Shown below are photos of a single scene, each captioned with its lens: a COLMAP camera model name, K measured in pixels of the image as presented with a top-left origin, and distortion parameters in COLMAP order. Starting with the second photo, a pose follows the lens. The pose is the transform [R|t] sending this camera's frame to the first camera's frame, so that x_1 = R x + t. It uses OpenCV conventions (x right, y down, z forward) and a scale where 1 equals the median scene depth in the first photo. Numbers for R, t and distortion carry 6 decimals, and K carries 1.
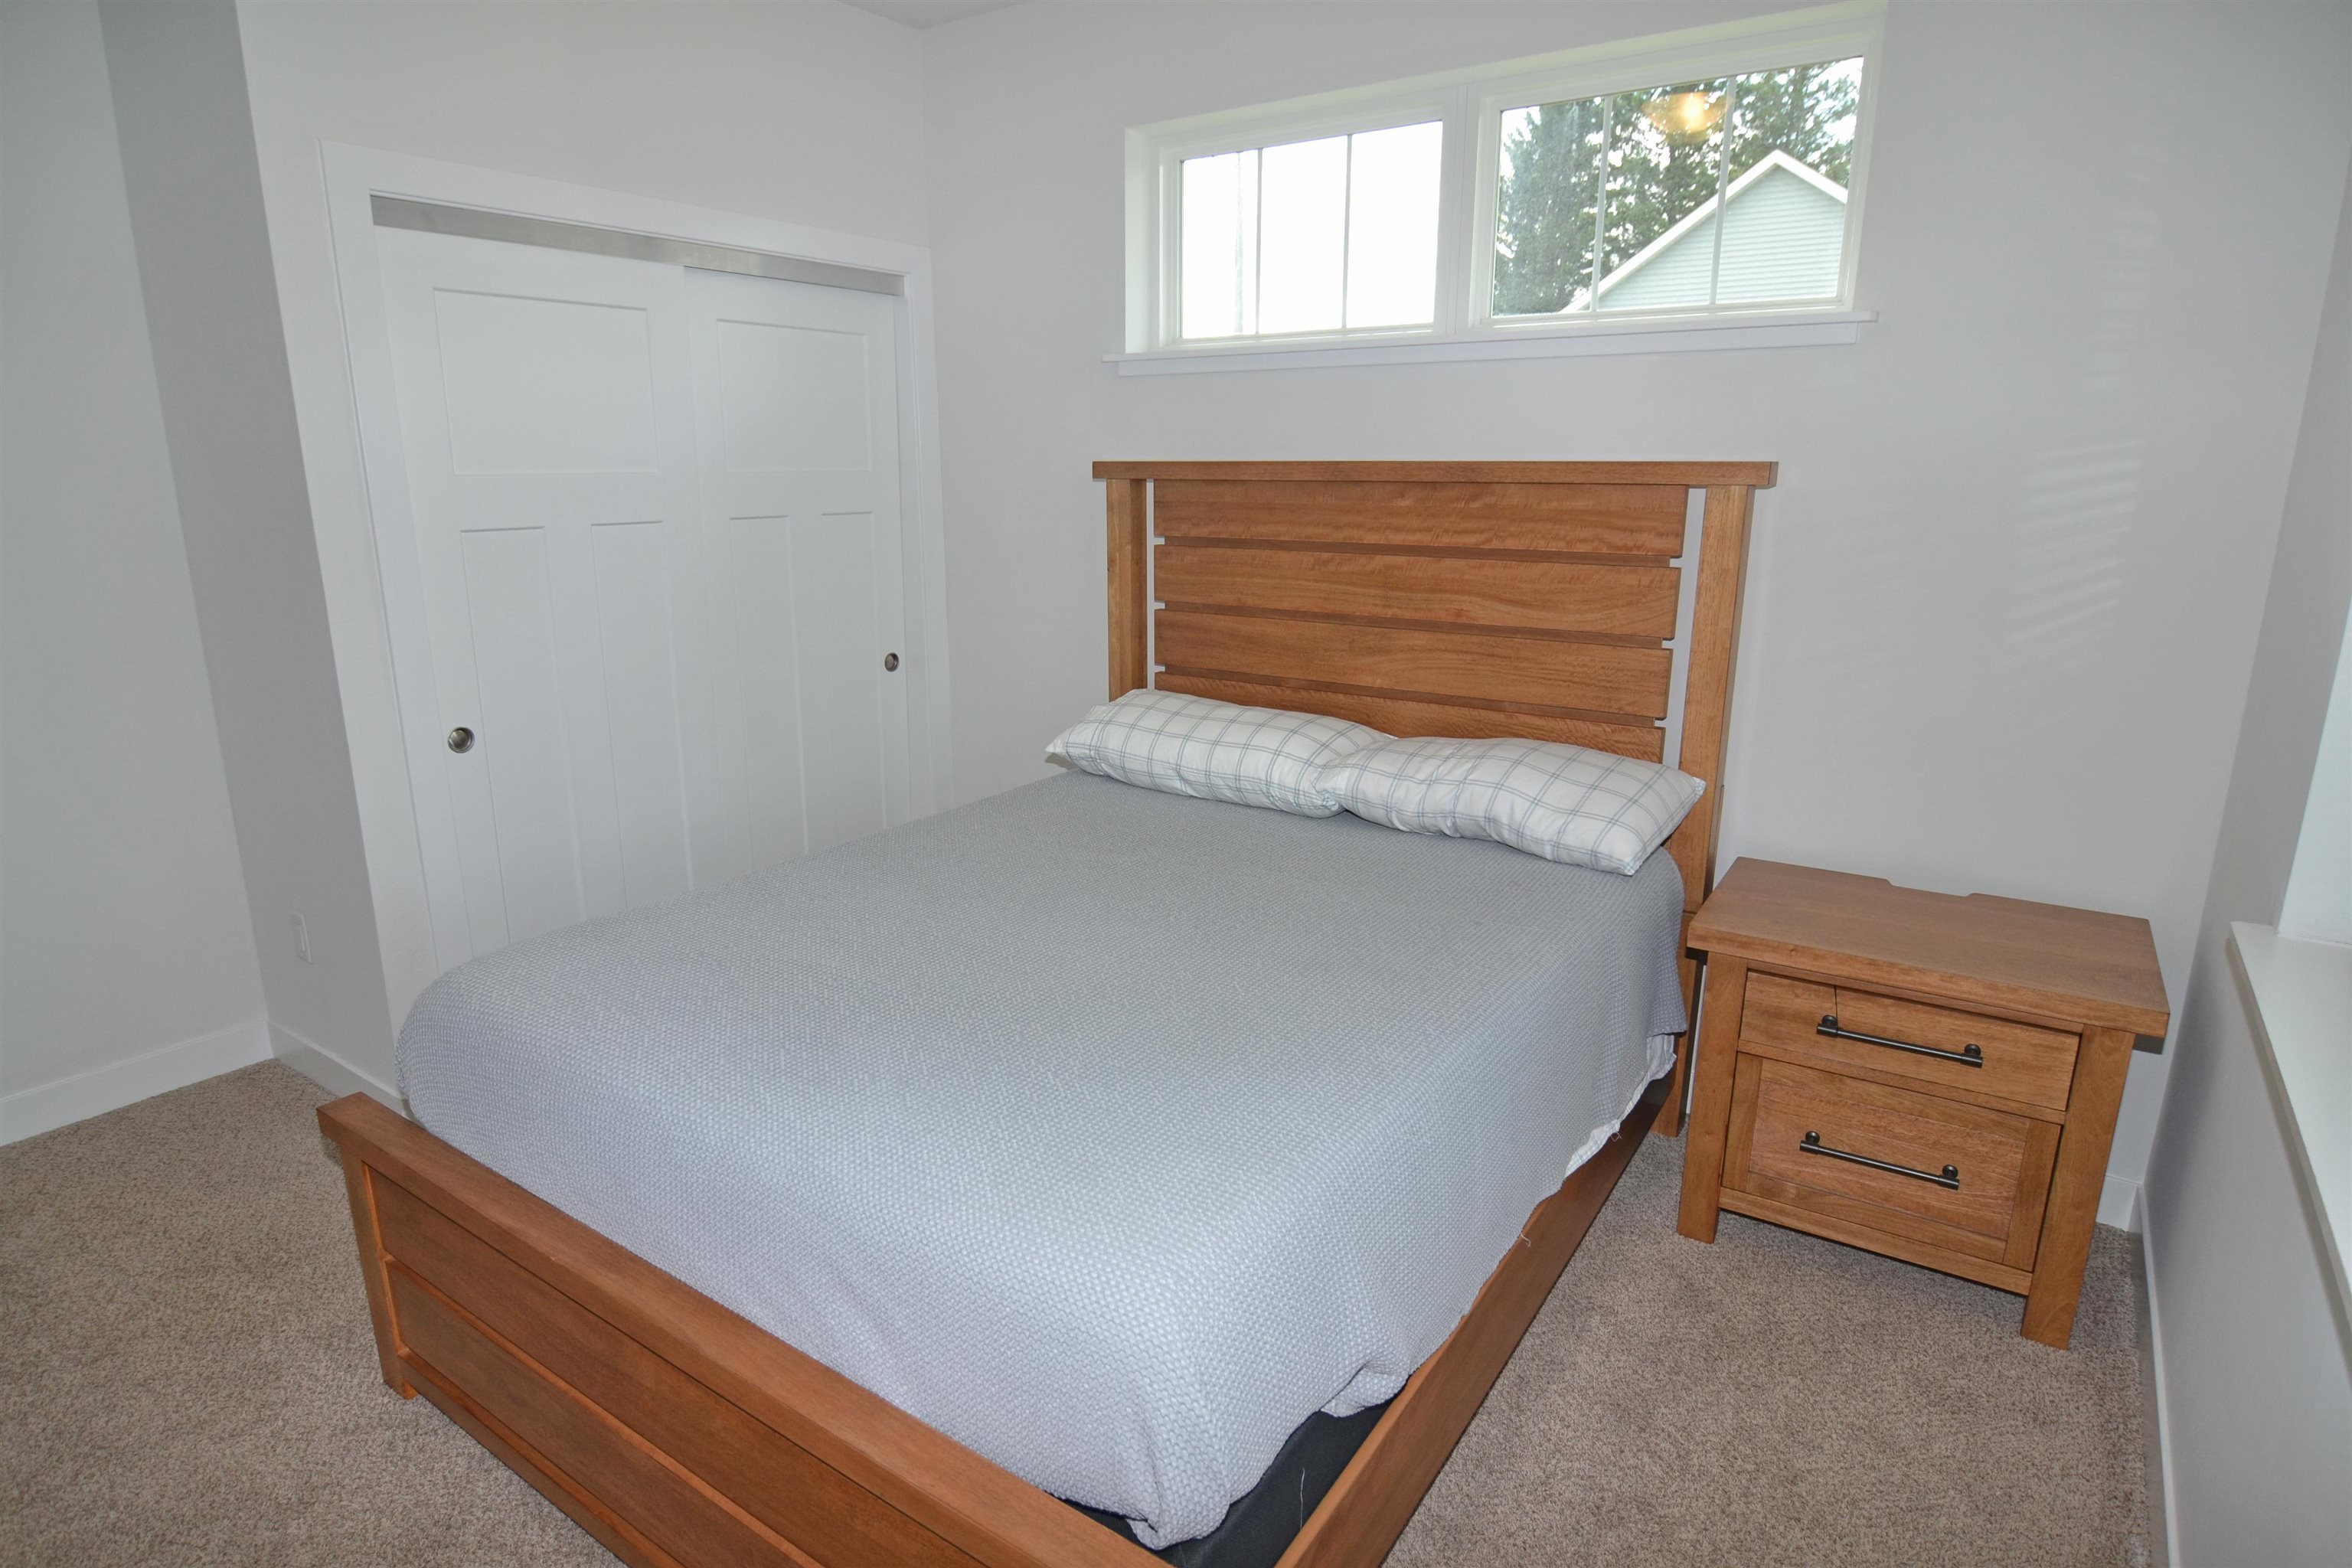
lens RADIAL K [[1293.1, 0, 1162.1], [0, 1293.1, 800.6], [0, 0, 1]] dist [-0.002659, 0.000336]
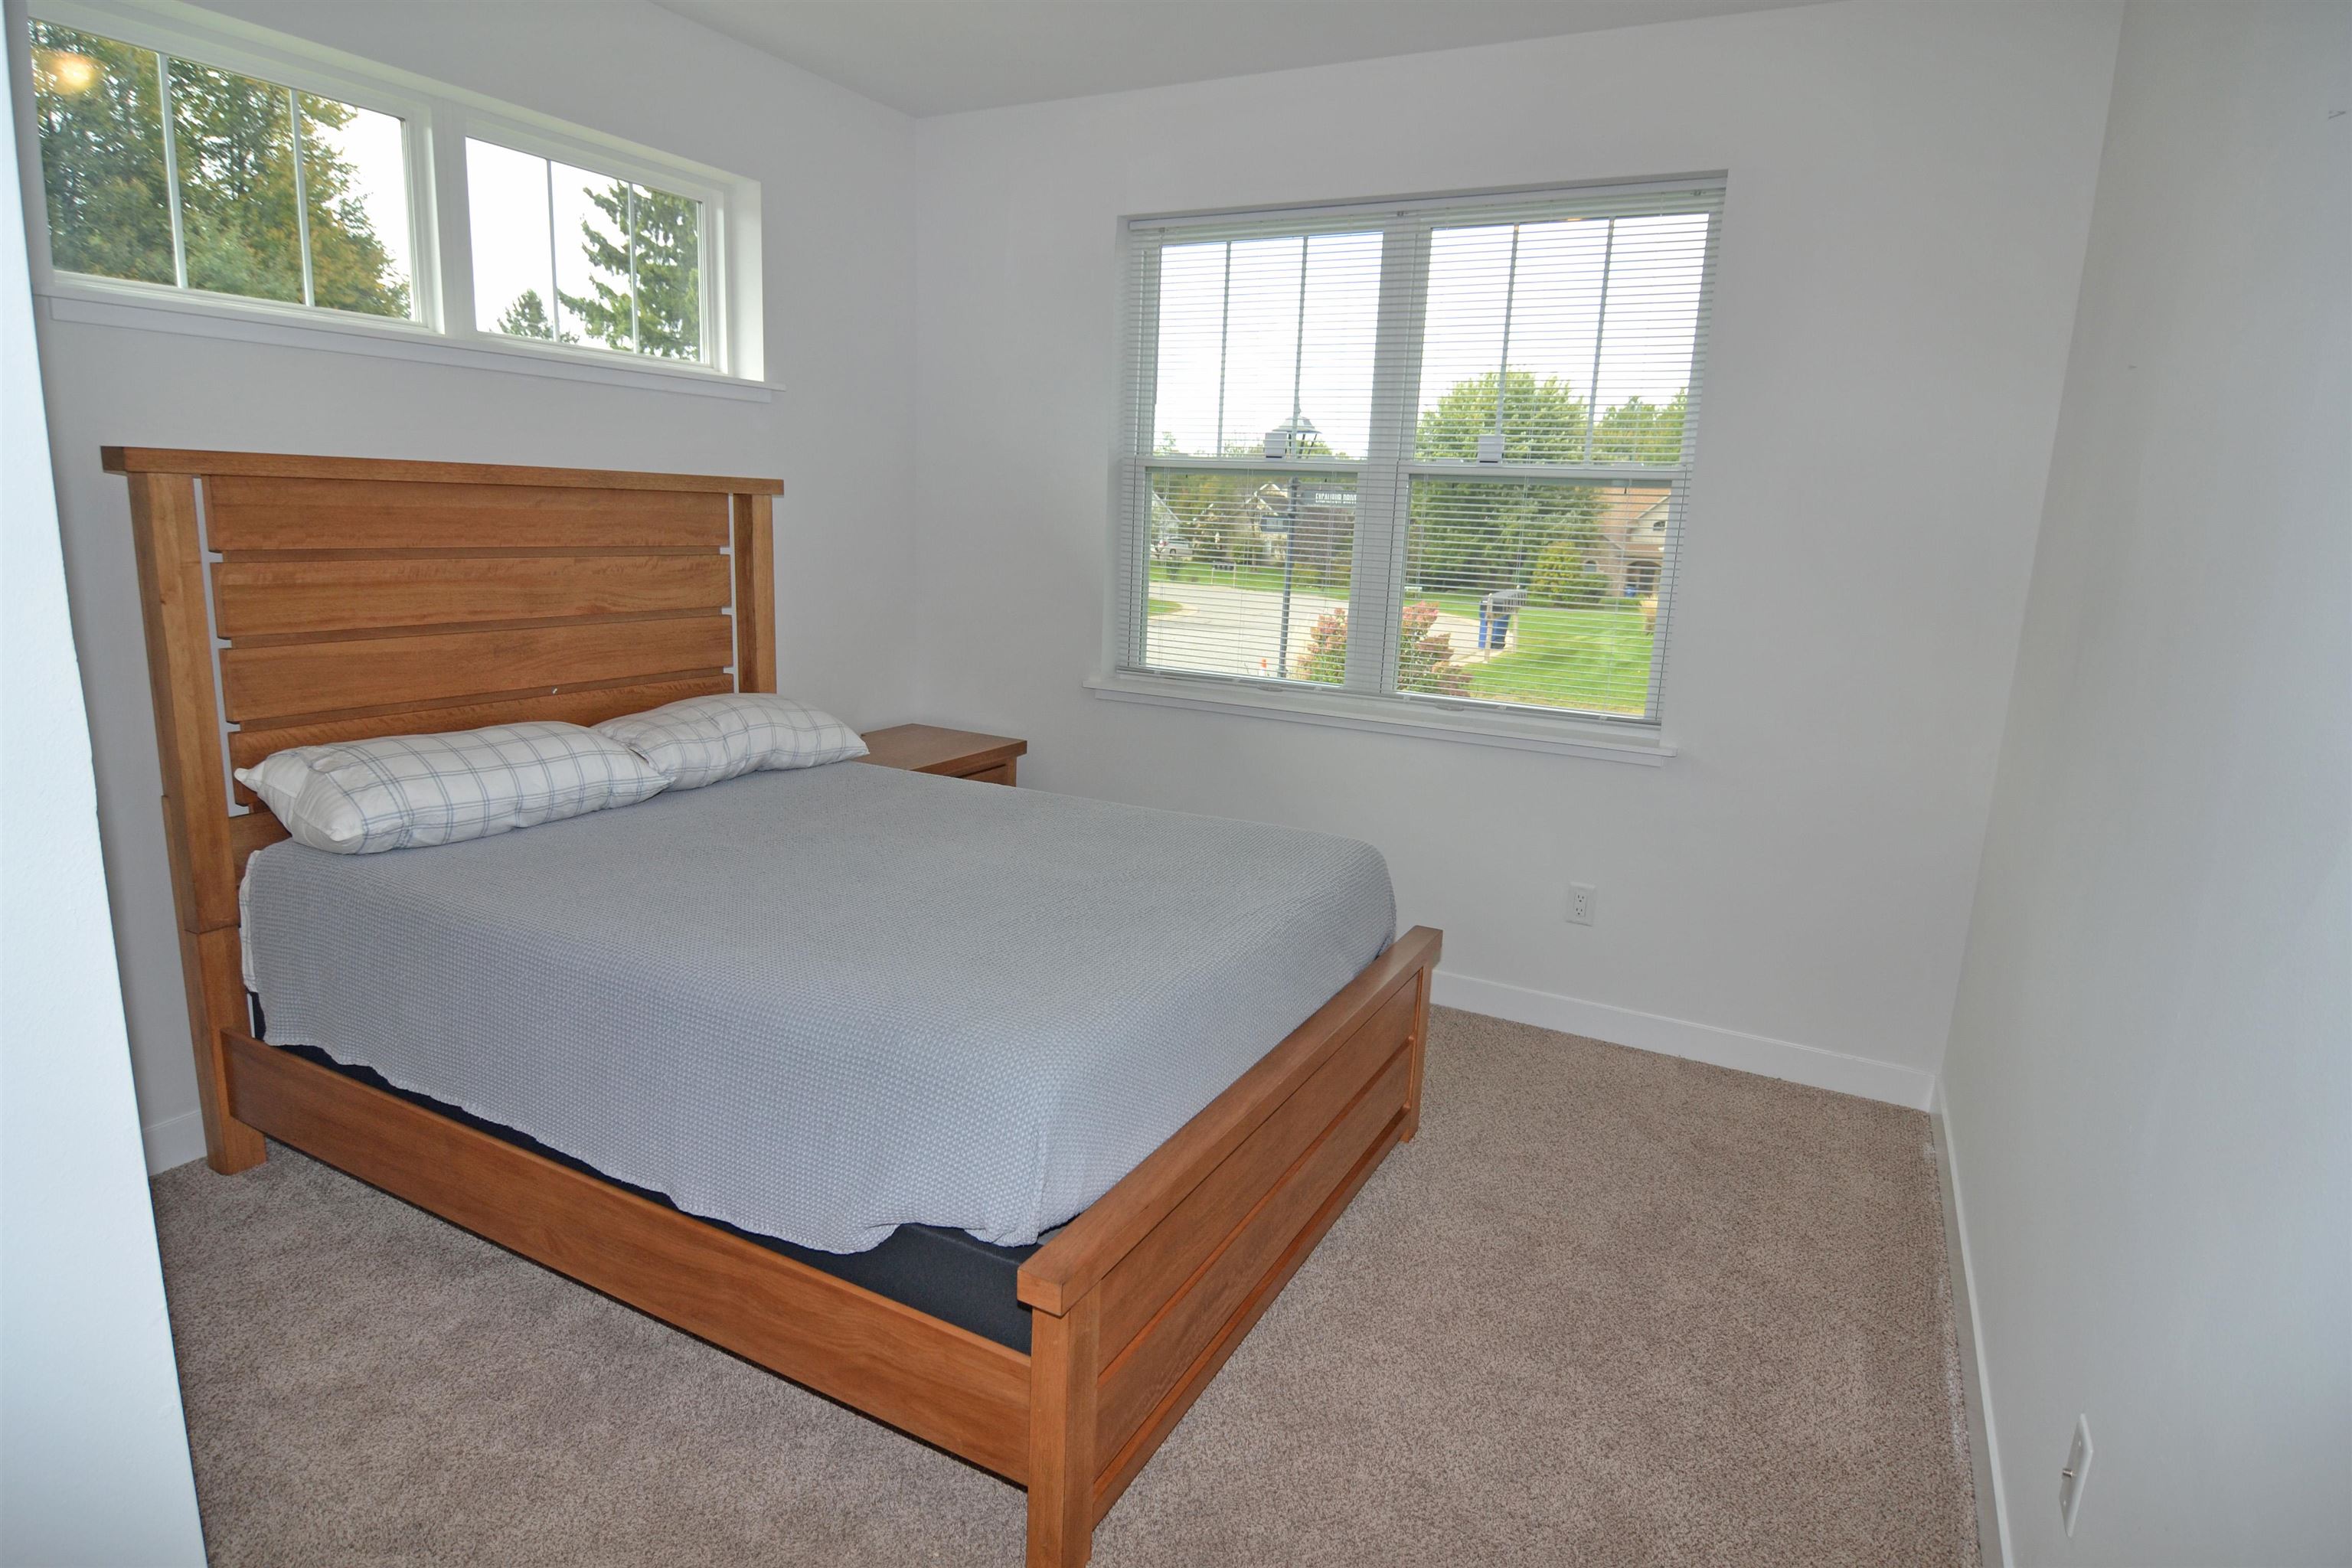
lens RADIAL K [[1293.1, 0, 1162.1], [0, 1293.1, 800.6], [0, 0, 1]] dist [-0.002659, 0.000336]
pose [[-0.113402, -0.238058, 0.964608, -0.950283], [0.193674, 0.946950, 0.256469, -0.176254], [-0.974490, 0.215904, -0.061280, 0.624484]]
